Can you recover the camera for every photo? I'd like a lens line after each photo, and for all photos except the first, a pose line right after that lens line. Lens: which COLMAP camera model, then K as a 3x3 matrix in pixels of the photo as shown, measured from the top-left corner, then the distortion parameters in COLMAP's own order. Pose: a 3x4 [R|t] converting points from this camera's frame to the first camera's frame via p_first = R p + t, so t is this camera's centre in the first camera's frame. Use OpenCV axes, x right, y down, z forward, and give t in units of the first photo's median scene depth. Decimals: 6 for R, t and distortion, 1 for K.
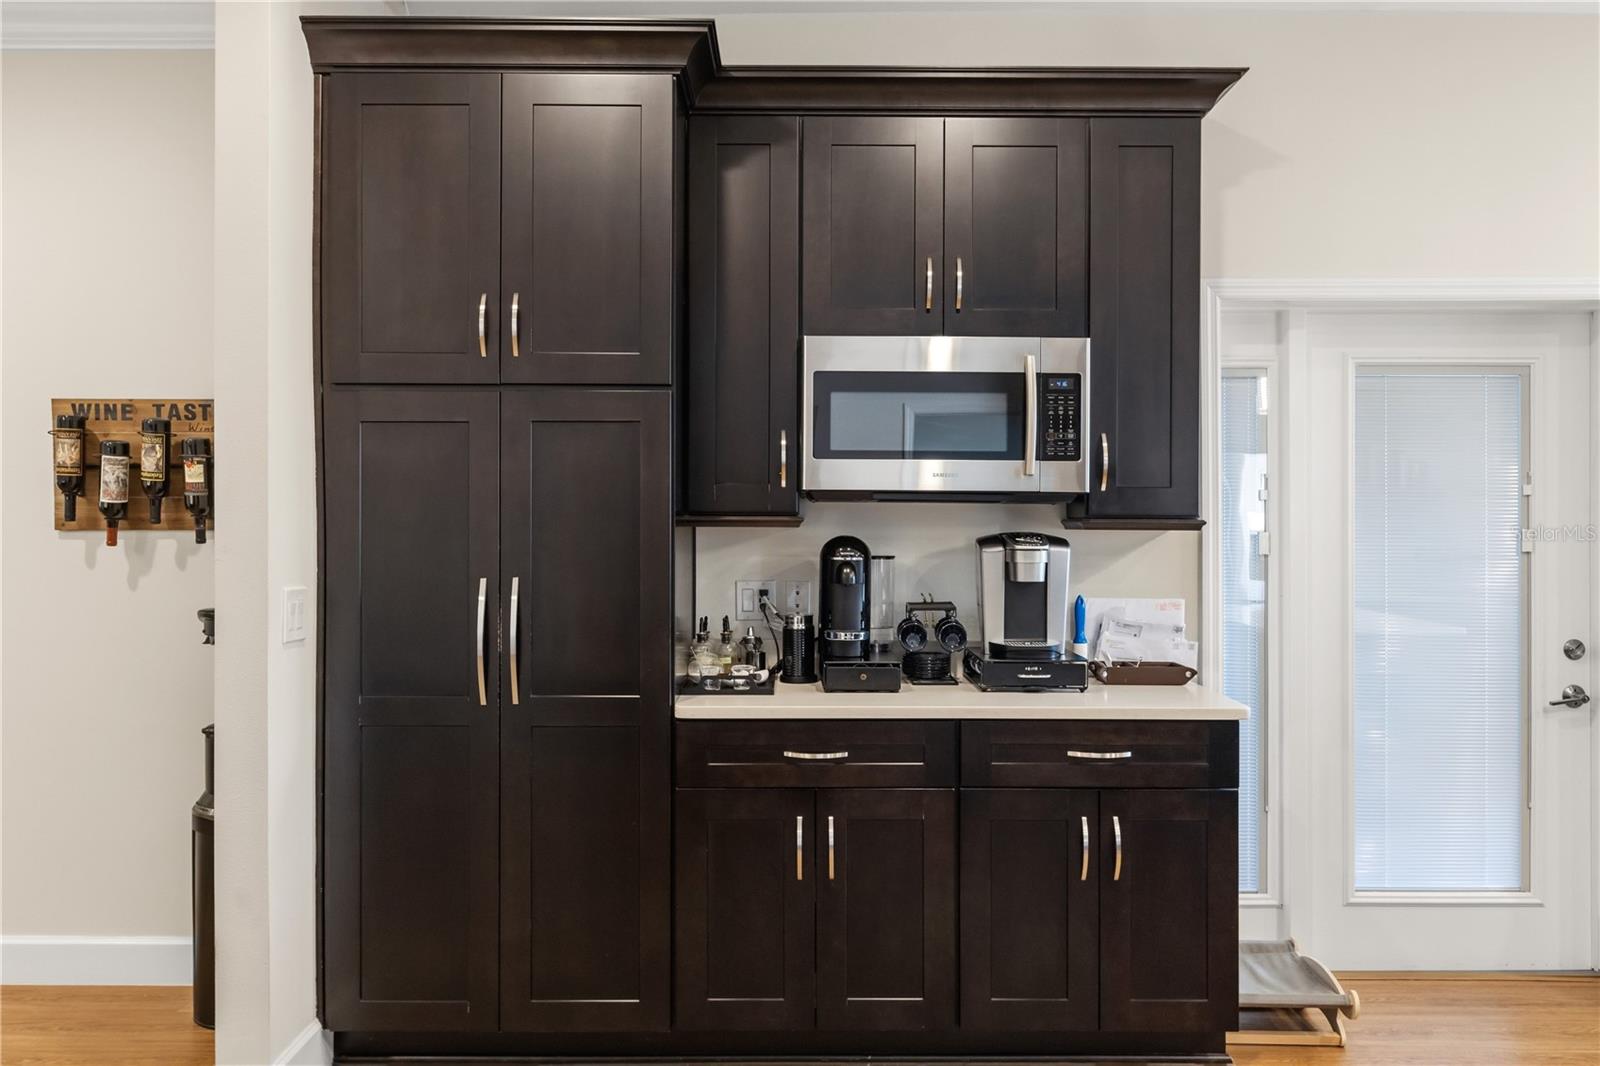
lens RADIAL K [[1397.7, 0, 896.4], [0, 1397.7, 517.5], [0, 0, 1]] dist [-0.005299, 0.031552]
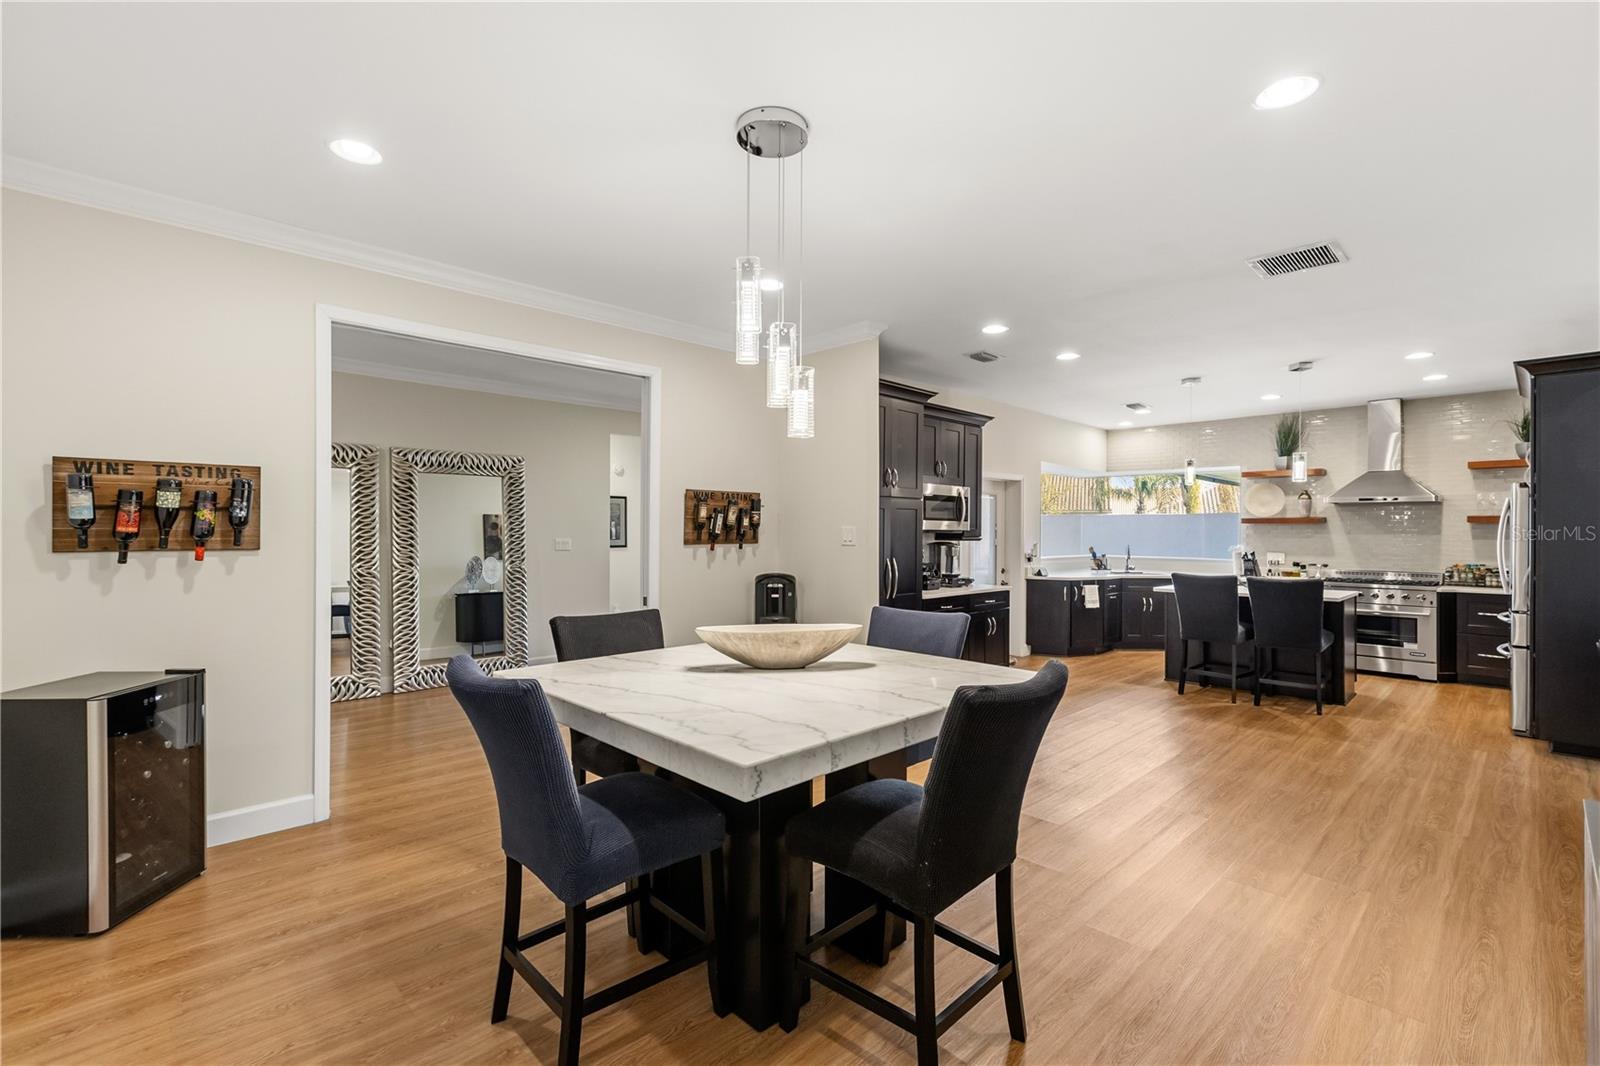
lens RADIAL K [[723.6, 0, 803.4], [0, 723.6, 538.0], [0, 0, 1]] dist [0.009197, -0.001465]
pose [[0.713118, -0.007683, 0.701002, -1.438204], [0.006618, 0.999969, 0.004228, -0.007571], [-0.701013, 0.001625, 0.713147, -0.027398]]
